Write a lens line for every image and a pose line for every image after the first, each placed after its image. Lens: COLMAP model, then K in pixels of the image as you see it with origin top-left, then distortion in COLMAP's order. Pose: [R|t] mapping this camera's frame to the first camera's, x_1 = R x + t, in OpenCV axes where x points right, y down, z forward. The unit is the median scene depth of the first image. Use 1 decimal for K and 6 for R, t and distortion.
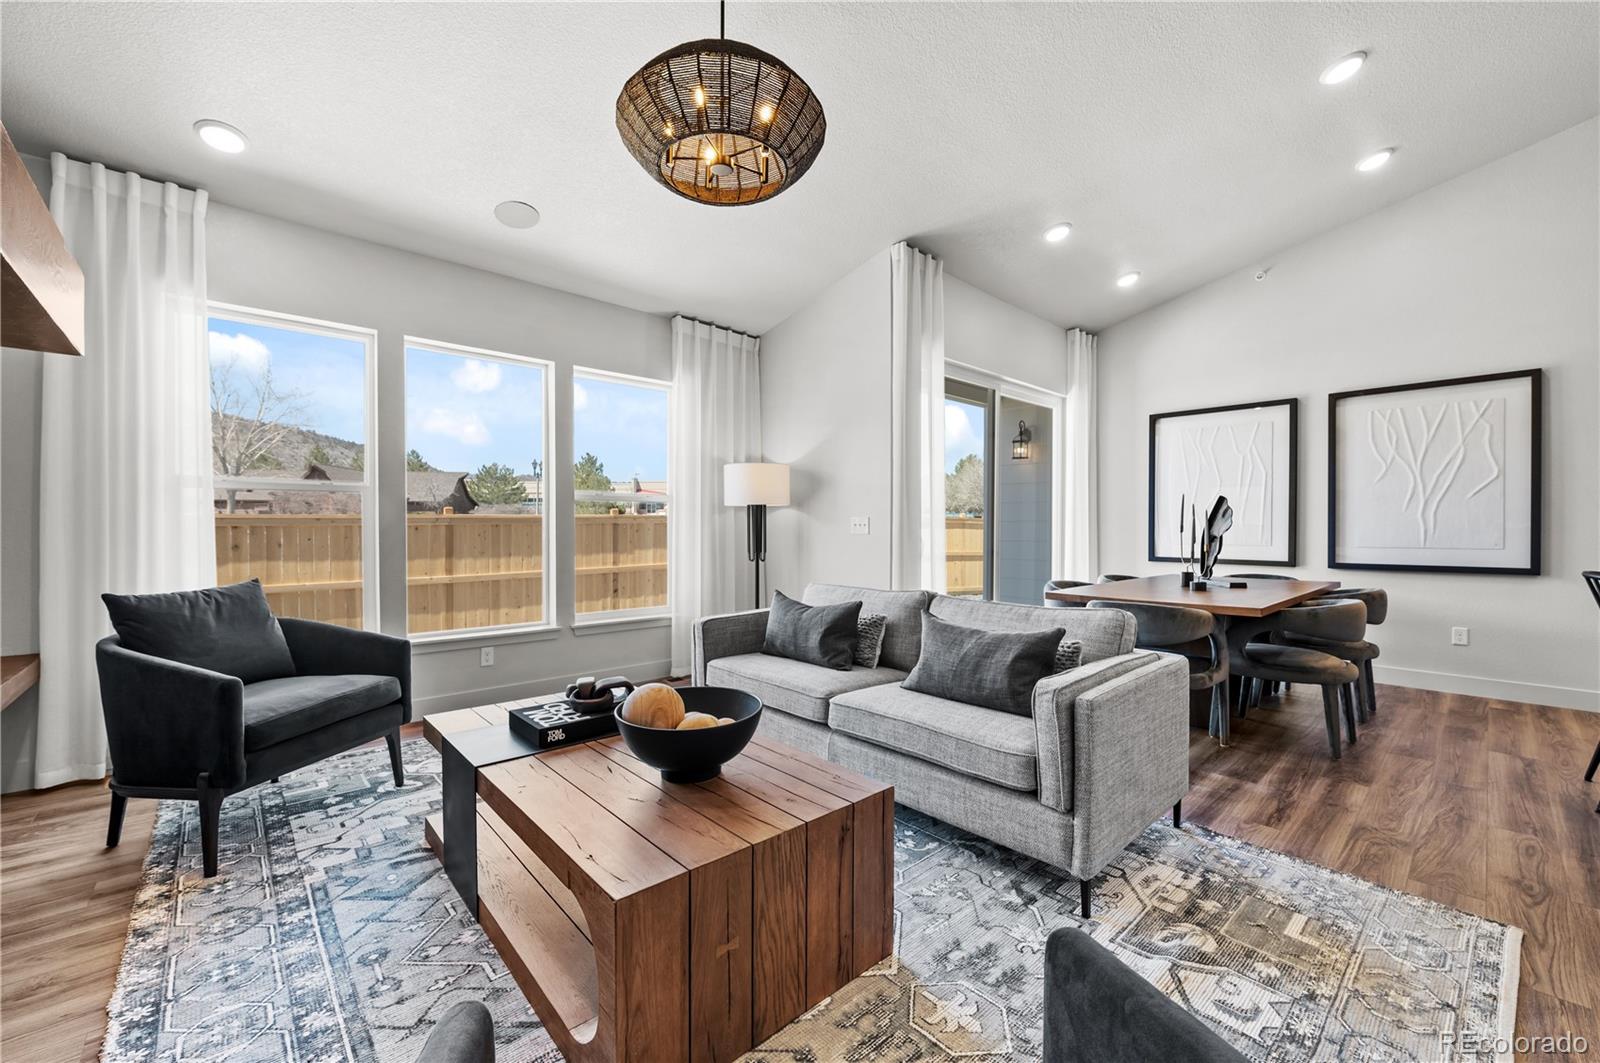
lens RADIAL K [[635.1, 0, 810.7], [0, 635.1, 547.8], [0, 0, 1]] dist [0.001193, -0.001850]
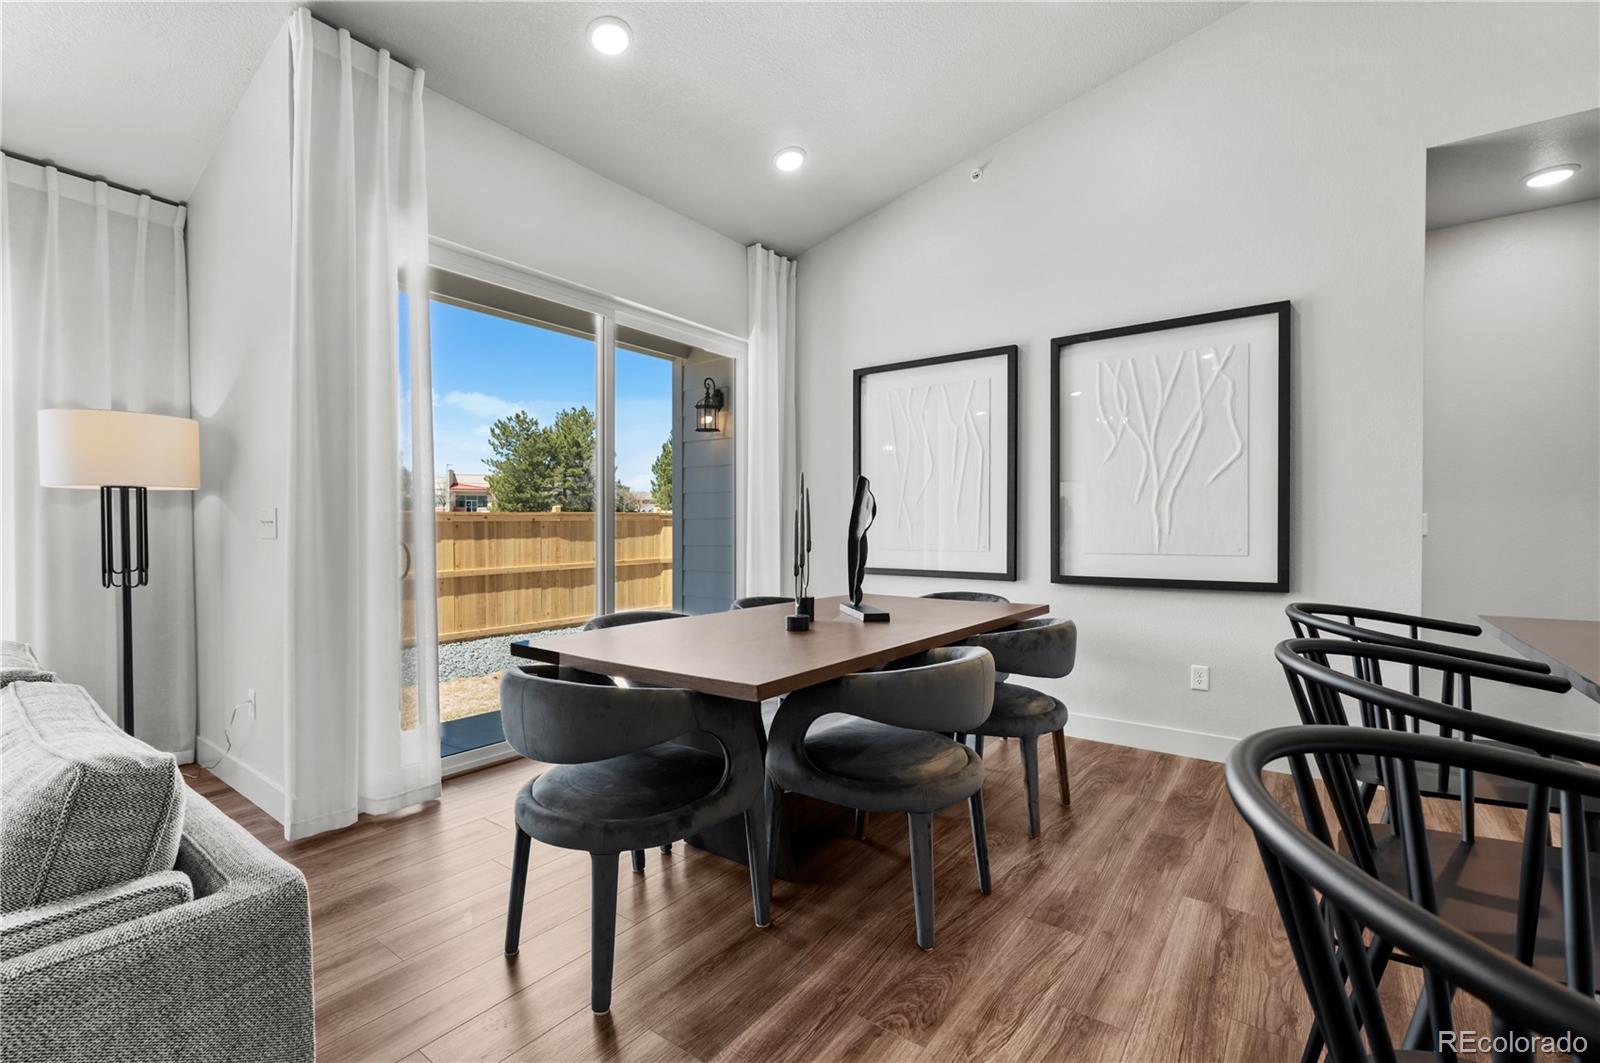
lens RADIAL K [[720.4, 0, 798.9], [0, 720.4, 556.3], [0, 0, 1]] dist [-0.001786, 0.000962]
pose [[0.981427, -0.009011, 0.191626, 0.457789], [0.008531, 0.999958, 0.003331, -0.004913], [-0.191648, -0.001634, 0.981462, 0.315040]]
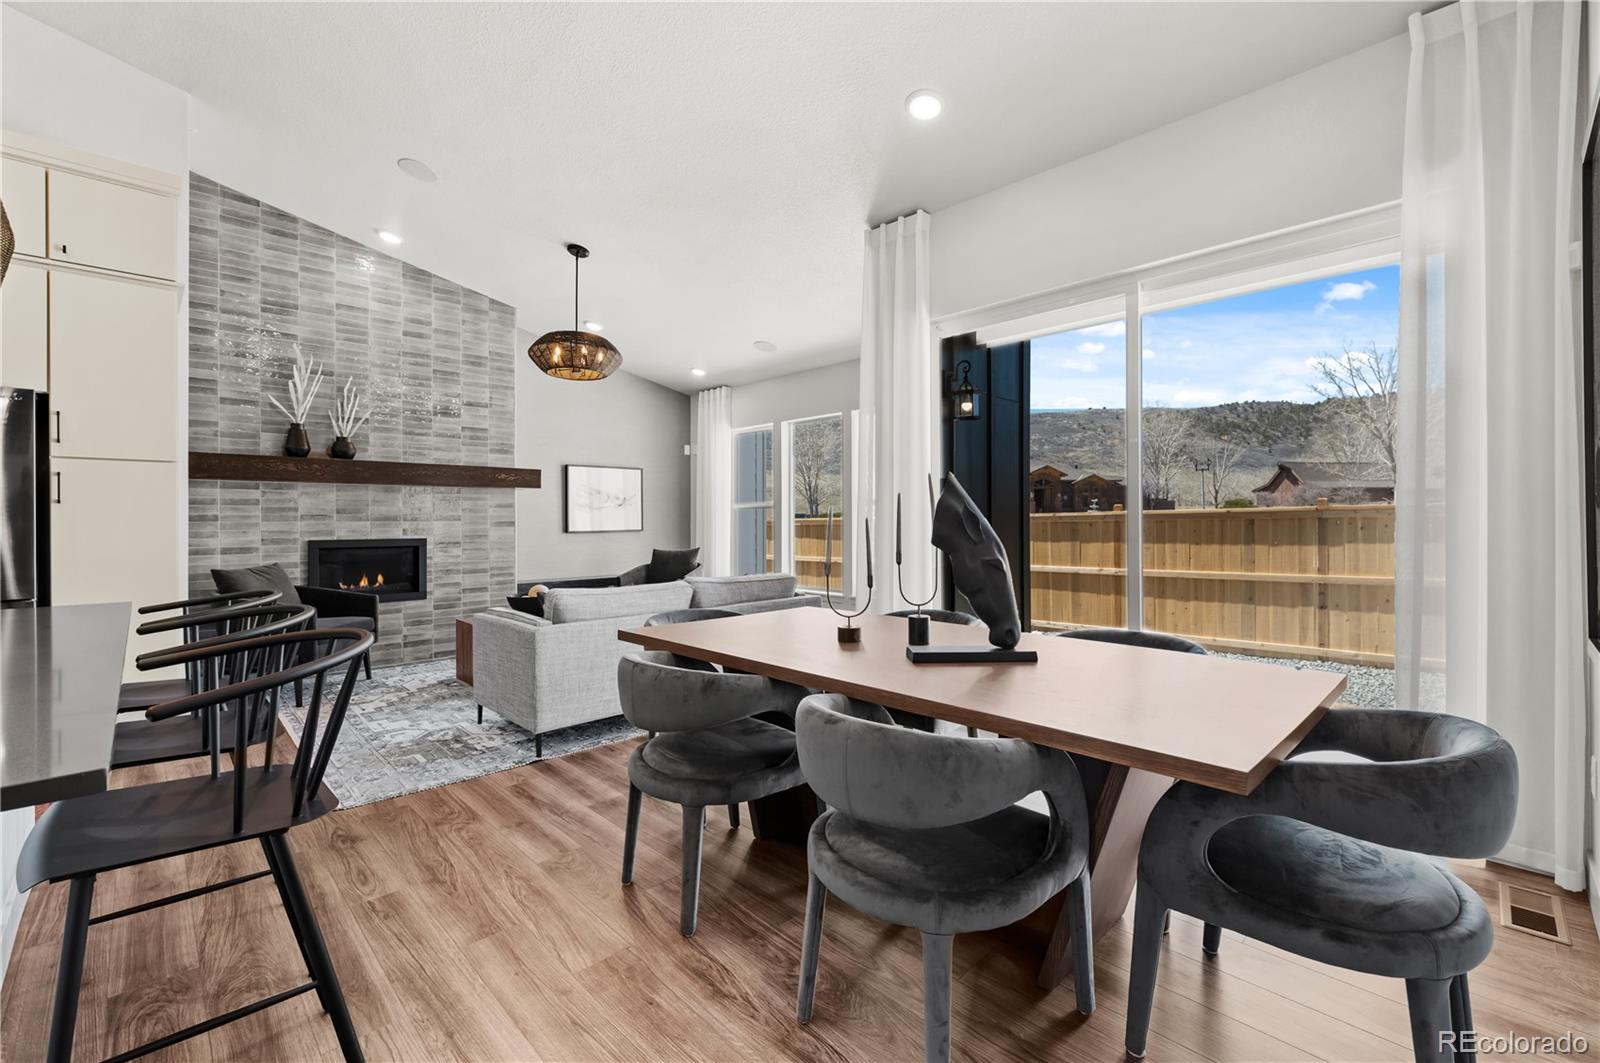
lens RADIAL K [[692.2, 0, 798.4], [0, 692.2, 522.9], [0, 0, 1]] dist [-0.007555, 0.000840]
pose [[0.009535, -0.001081, -0.999954, 1.175163], [-0.033040, 0.999453, -0.001395, -0.038393], [0.999409, 0.033052, 0.009495, 0.878188]]
